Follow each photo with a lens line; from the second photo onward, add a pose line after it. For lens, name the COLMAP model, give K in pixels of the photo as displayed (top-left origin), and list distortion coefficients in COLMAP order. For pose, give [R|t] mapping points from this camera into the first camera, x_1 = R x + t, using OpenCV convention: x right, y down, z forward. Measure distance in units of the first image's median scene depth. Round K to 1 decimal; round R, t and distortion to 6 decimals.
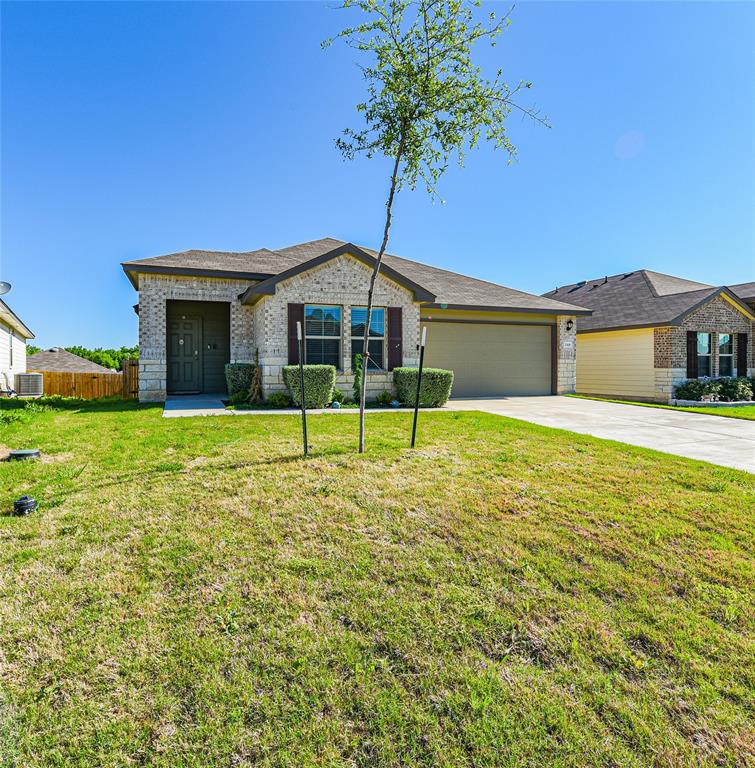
lens RADIAL K [[485.0, 0, 356.7], [0, 485.0, 382.0], [0, 0, 1]] dist [-0.003031, -0.000344]
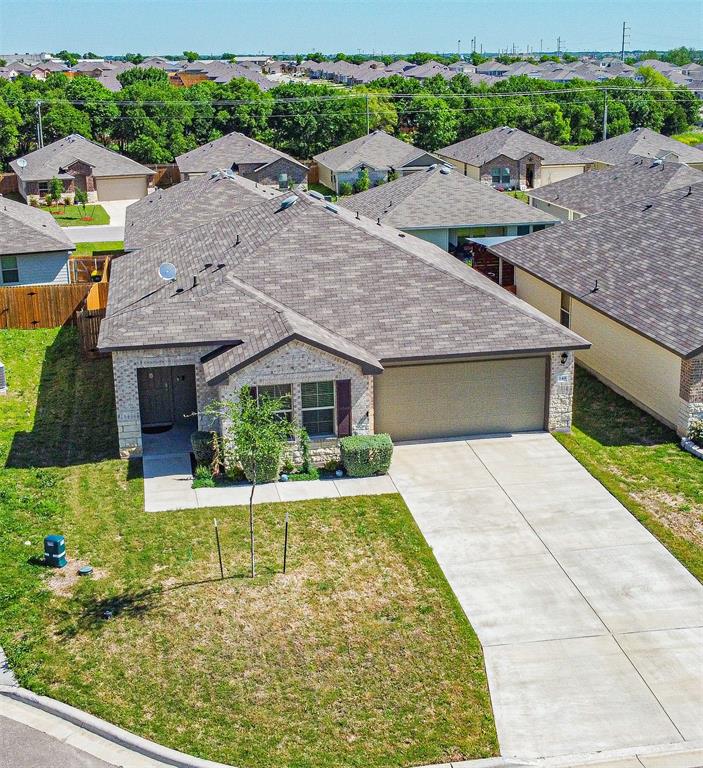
lens RADIAL K [[1122.3, 0, 351.5], [0, 1122.3, 384.0], [0, 0, 1]] dist [-0.000789, -0.040471]
pose [[0.986158, 0.027101, -0.163581, 0.498936], [0.017651, 0.963788, 0.266086, -0.800767], [0.164869, -0.265290, 0.949968, -1.332082]]
